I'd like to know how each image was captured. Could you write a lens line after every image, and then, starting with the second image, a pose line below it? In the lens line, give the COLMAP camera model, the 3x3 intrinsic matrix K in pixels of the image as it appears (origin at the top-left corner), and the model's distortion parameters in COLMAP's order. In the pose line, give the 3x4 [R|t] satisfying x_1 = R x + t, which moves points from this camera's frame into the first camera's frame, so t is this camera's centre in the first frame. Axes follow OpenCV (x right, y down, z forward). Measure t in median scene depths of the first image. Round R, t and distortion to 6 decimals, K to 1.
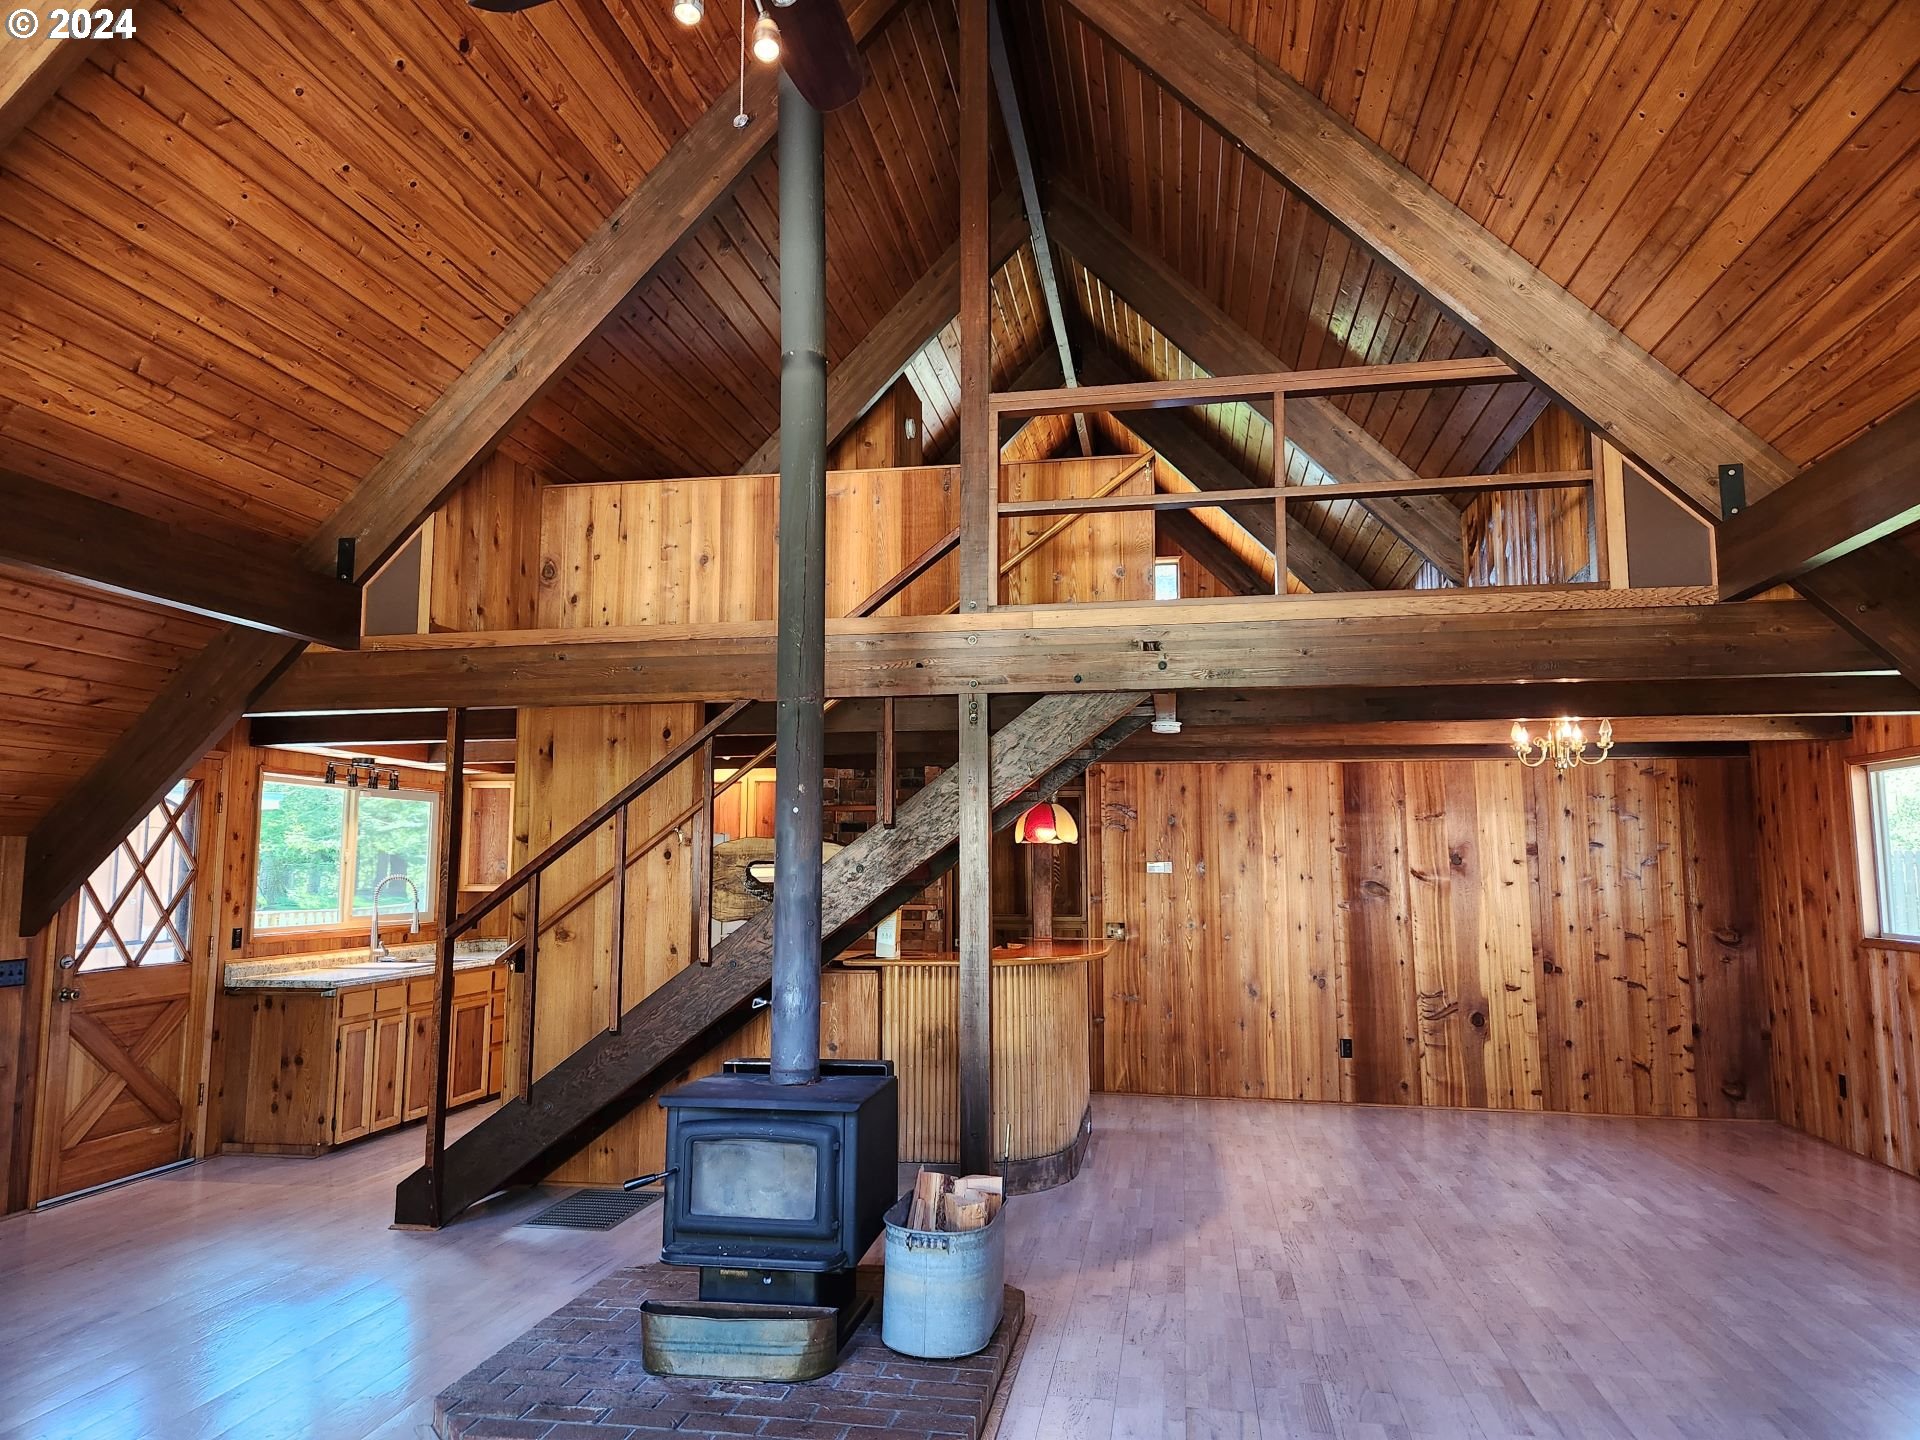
lens RADIAL K [[1276.2, 0, 947.5], [0, 1276.2, 721.6], [0, 0, 1]] dist [0.078833, -0.065039]
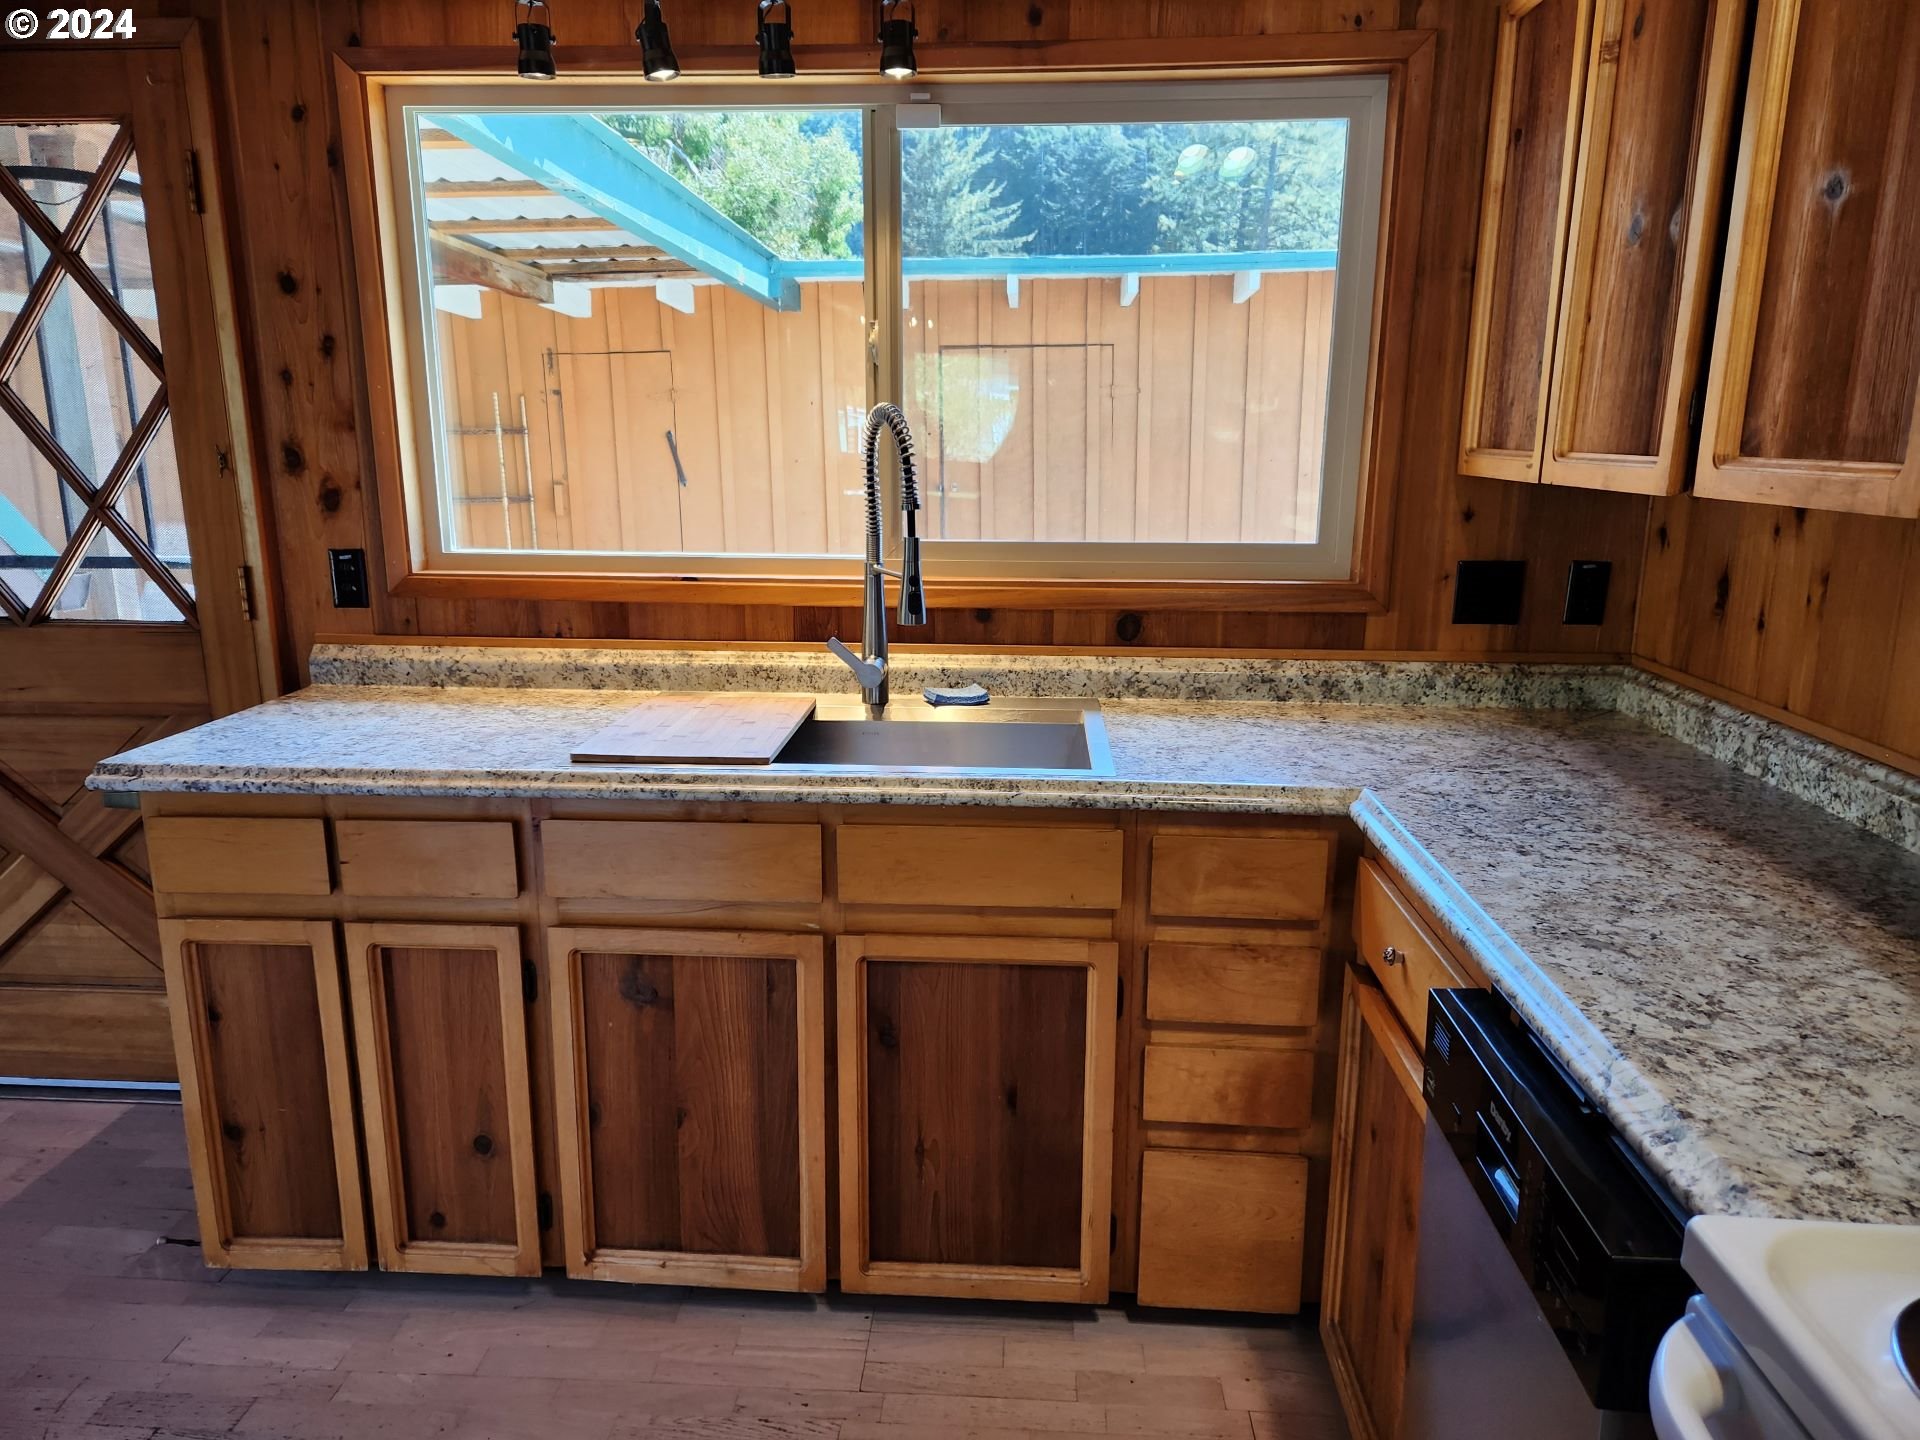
lens RADIAL K [[1276.2, 0, 945.2], [0, 1276.2, 718.4], [0, 0, 1]] dist [0.078833, -0.065039]
pose [[0.110498, 0.220700, -0.969062, -0.195368], [0.112028, 0.966053, 0.232789, 0.162037], [0.987542, -0.134285, 0.082022, 1.315314]]
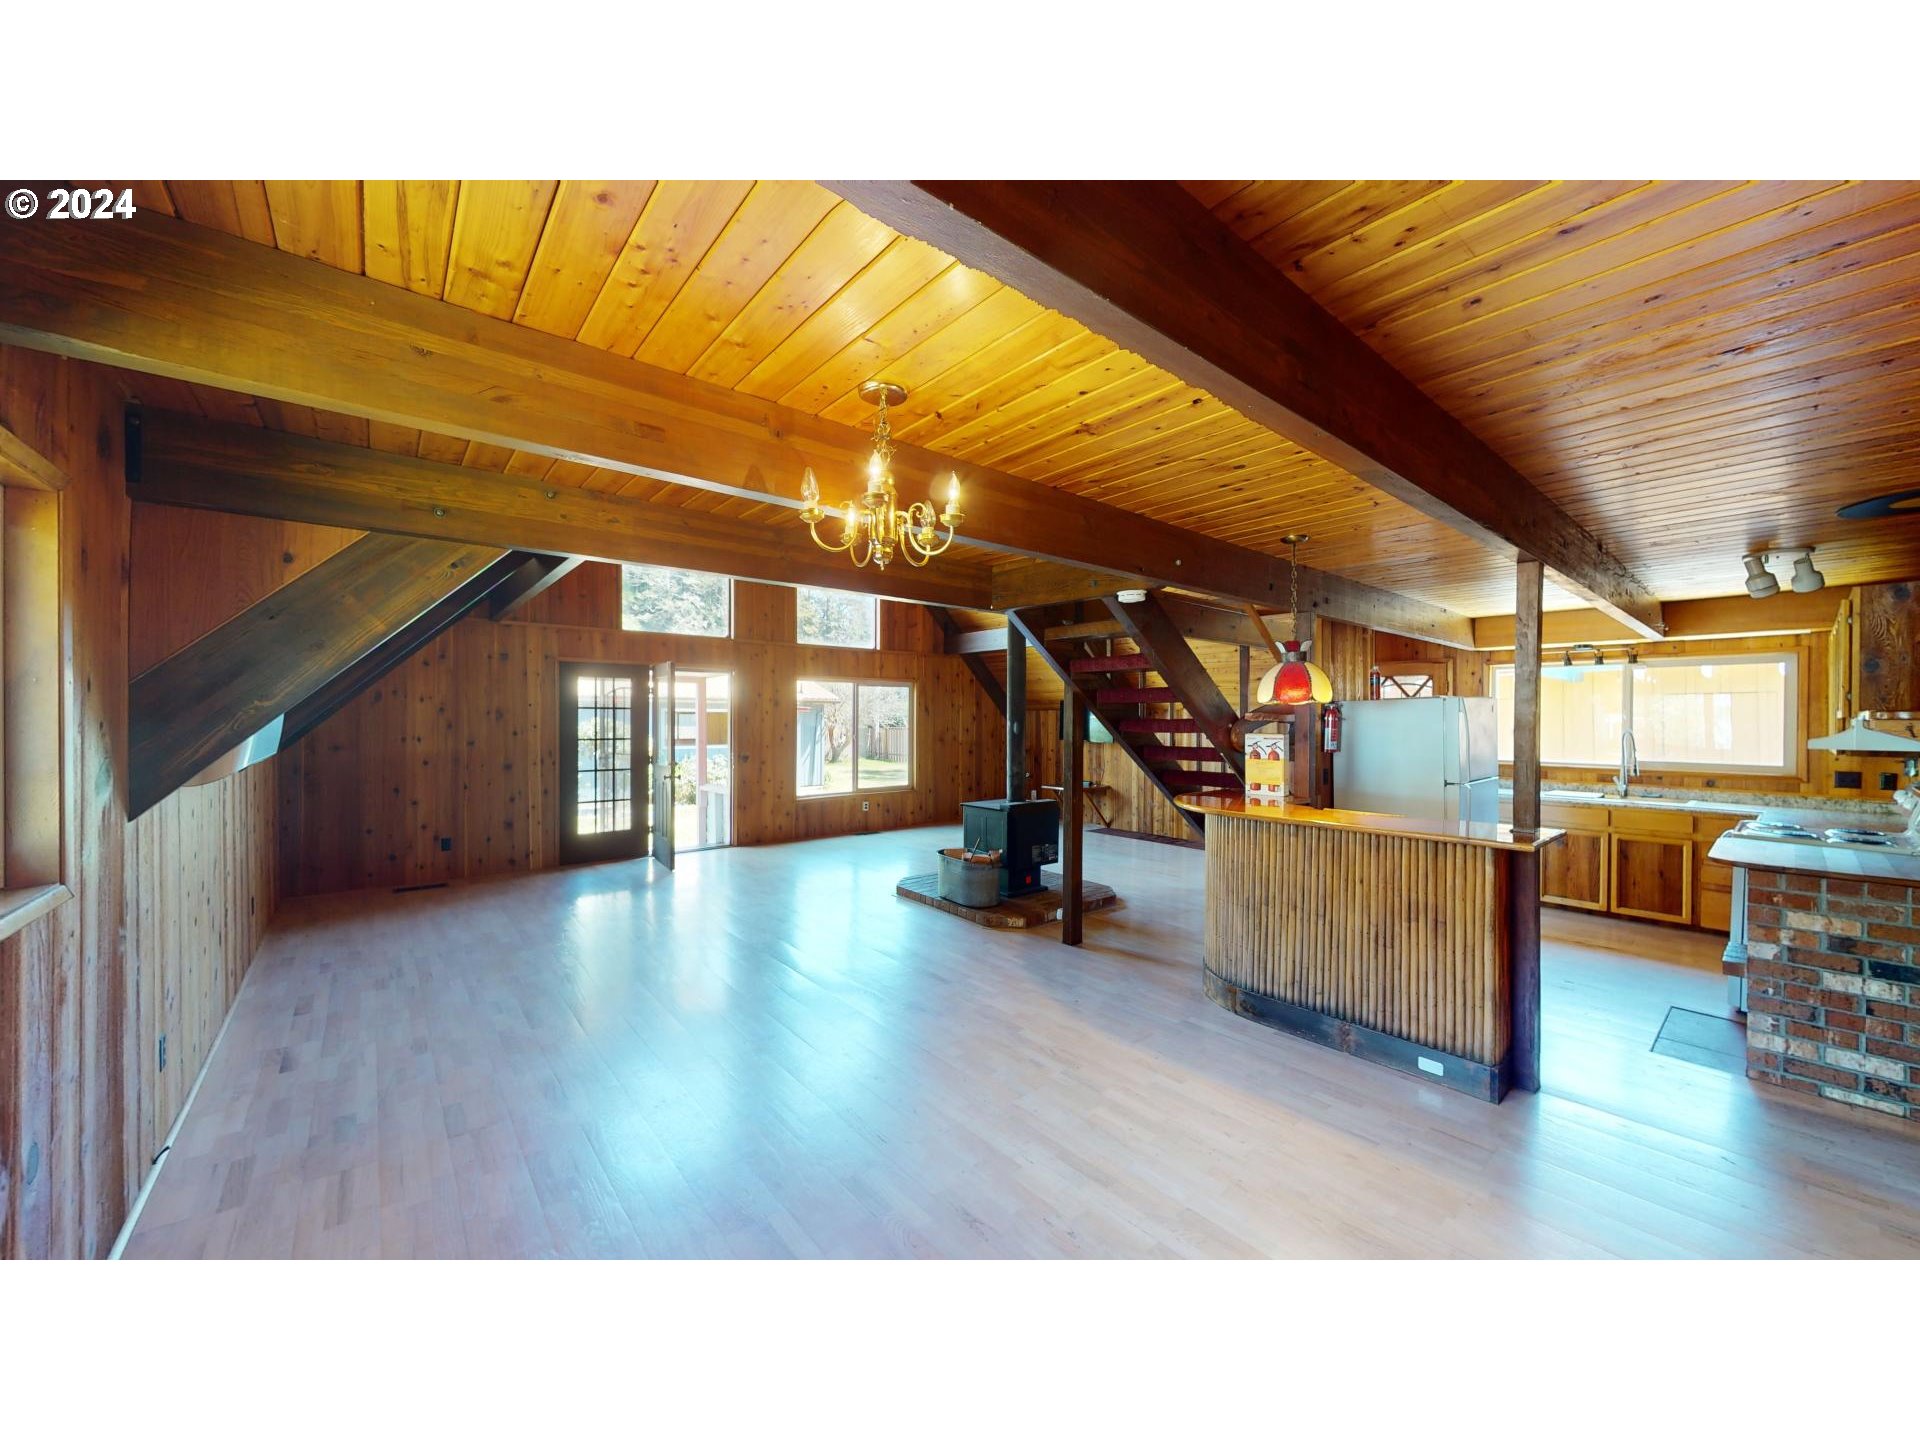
lens RADIAL K [[704.2, 0, 962.0], [0, 704.2, 722.2], [0, 0, 1]] dist [0.000325, 0.000575]
pose [[-0.641427, 0.002314, -0.767180, 0.714038], [0.084414, 0.994137, -0.067579, 0.137942], [0.762526, -0.108107, -0.637862, 1.264321]]
